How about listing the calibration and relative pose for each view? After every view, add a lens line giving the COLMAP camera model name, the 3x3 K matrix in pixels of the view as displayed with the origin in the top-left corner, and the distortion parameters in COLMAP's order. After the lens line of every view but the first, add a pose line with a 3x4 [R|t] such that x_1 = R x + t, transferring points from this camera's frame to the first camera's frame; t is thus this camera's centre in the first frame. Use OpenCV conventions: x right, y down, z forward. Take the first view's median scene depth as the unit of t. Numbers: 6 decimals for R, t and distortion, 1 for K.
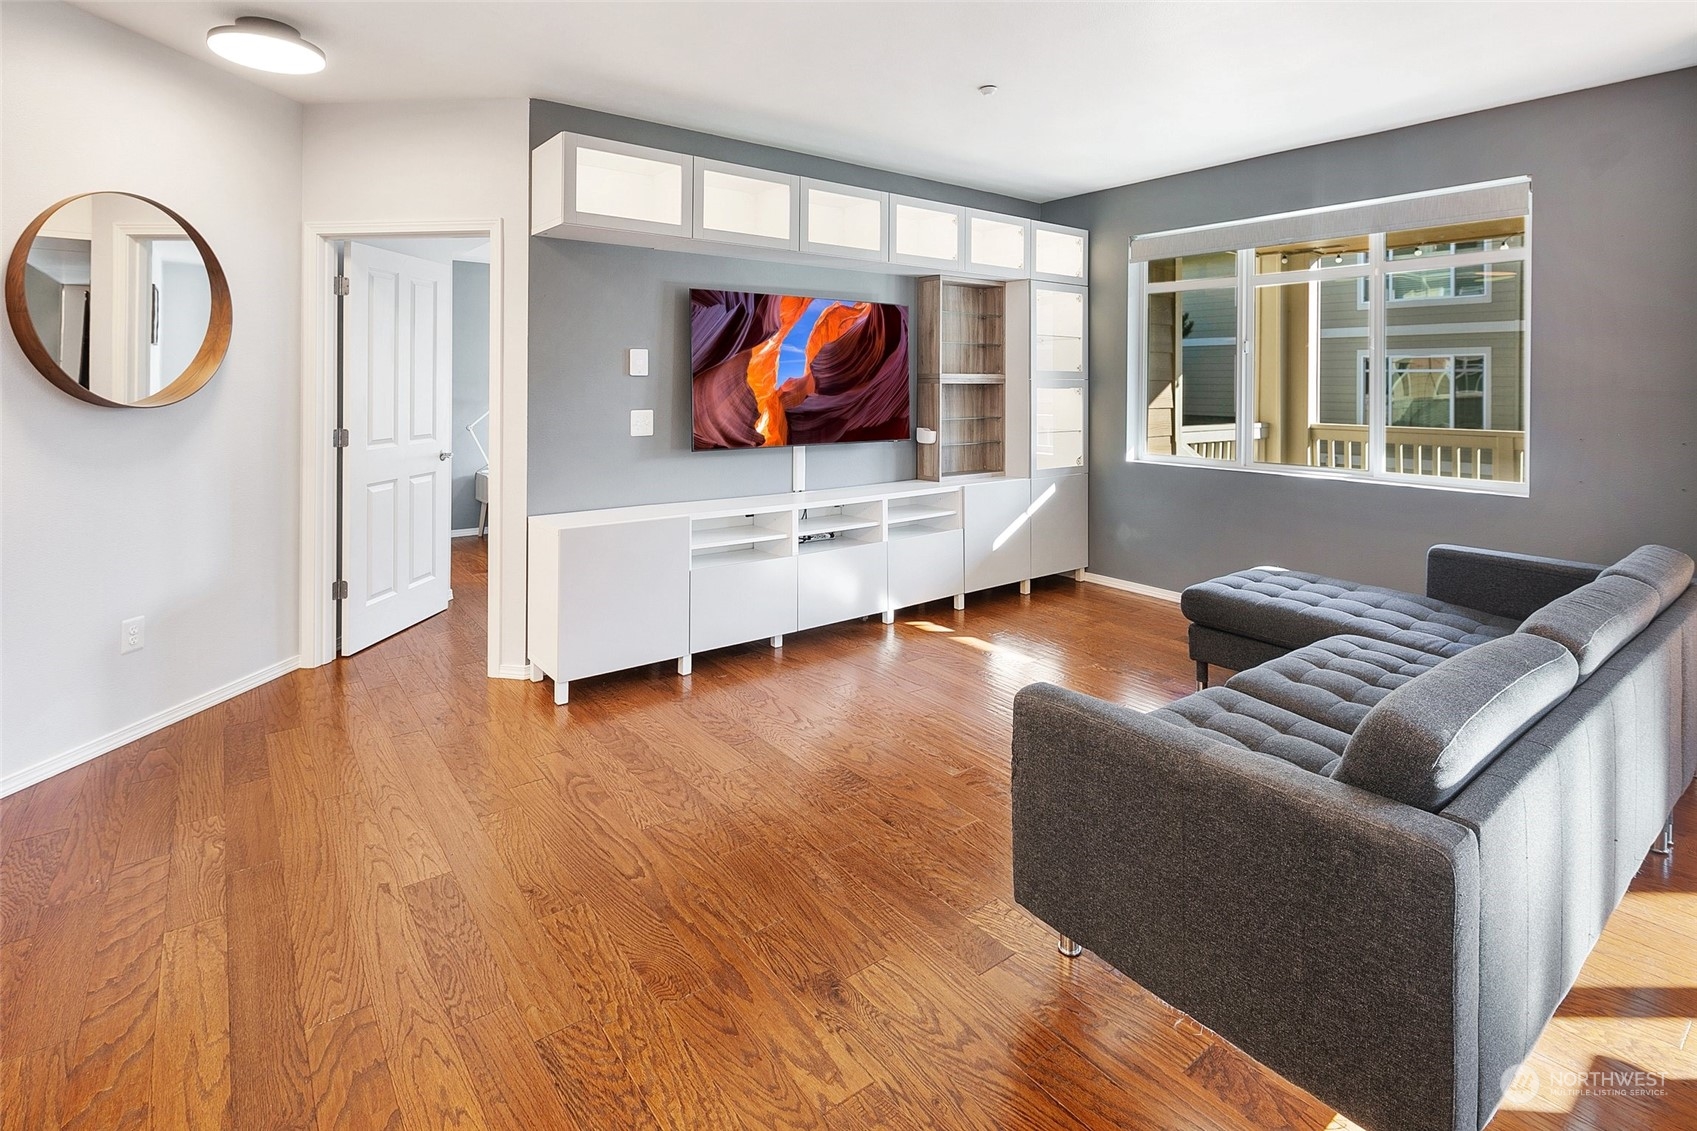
lens RADIAL K [[828.3, 0, 862.2], [0, 828.3, 381.3], [0, 0, 1]] dist [-0.007943, -0.000649]
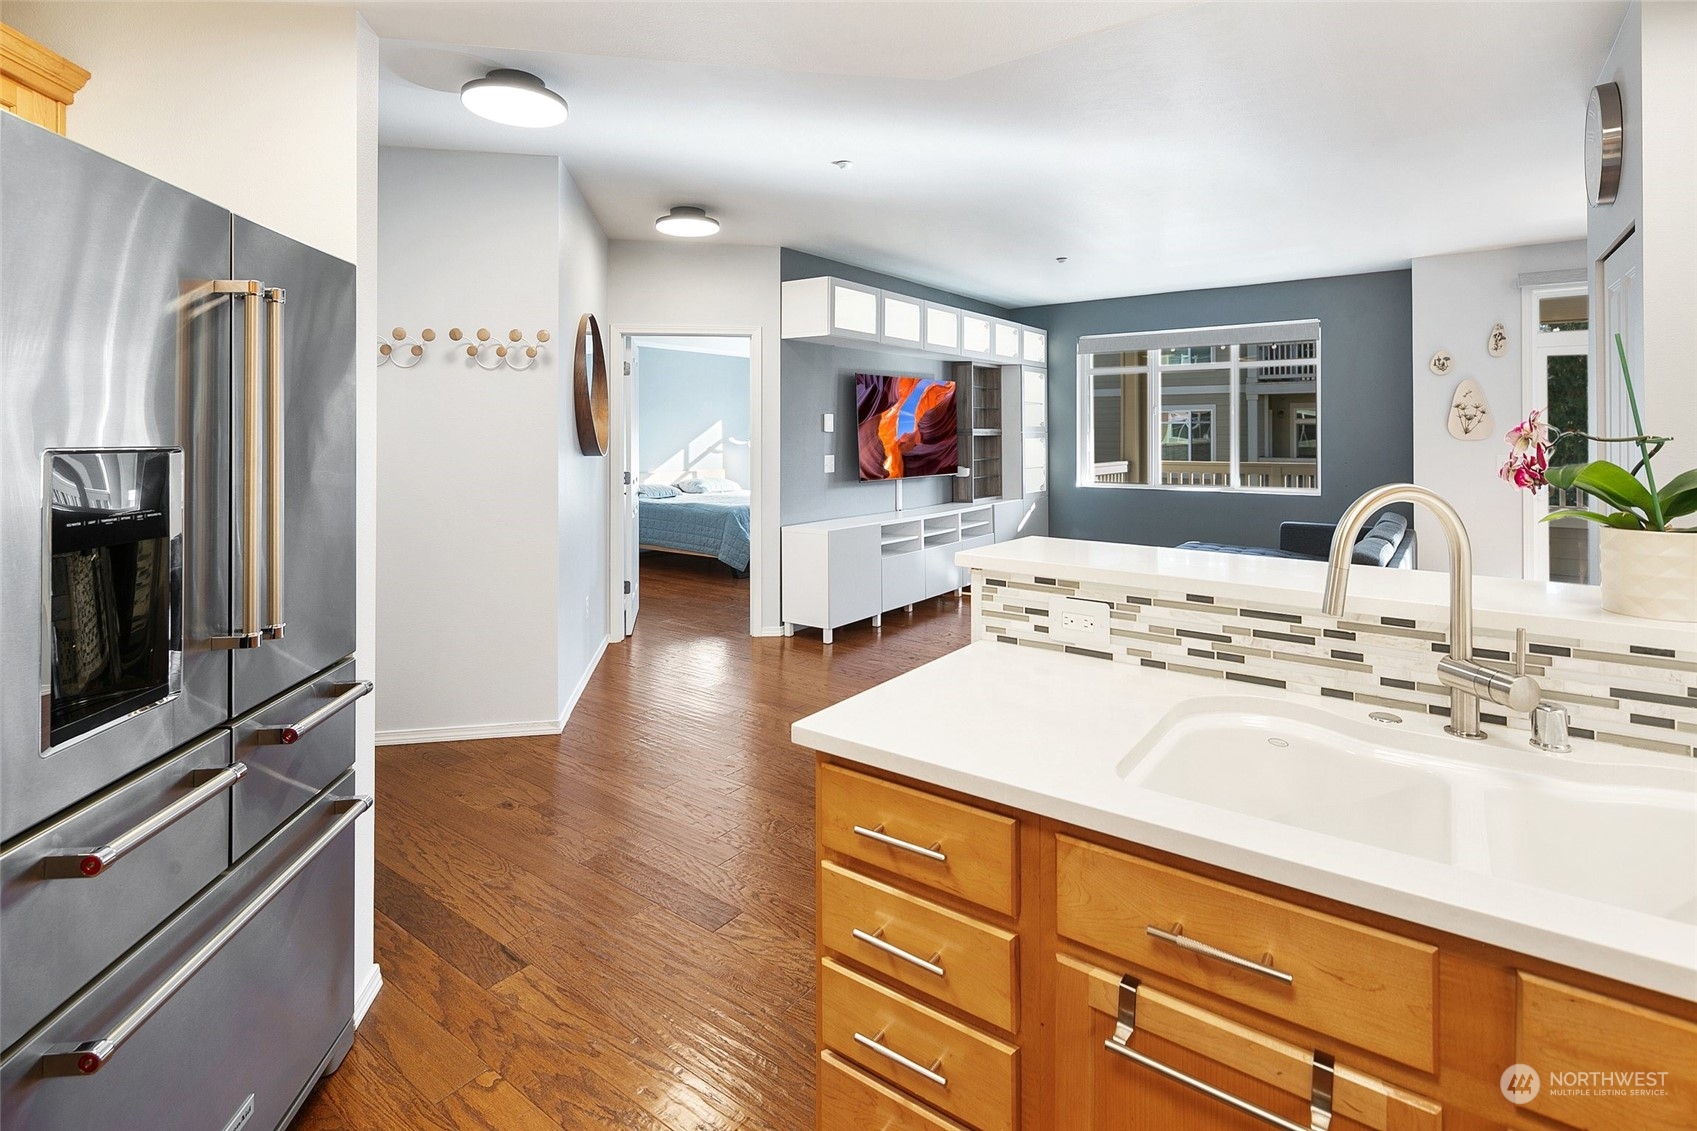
lens RADIAL K [[825.8, 0, 842.2], [0, 825.8, 424.5], [0, 0, 1]] dist [-0.001377, -0.000226]
pose [[0.965661, -0.003954, 0.259777, -0.580721], [0.006483, 0.999940, -0.008876, -0.006888], [-0.259726, 0.010255, 0.965628, -0.403499]]
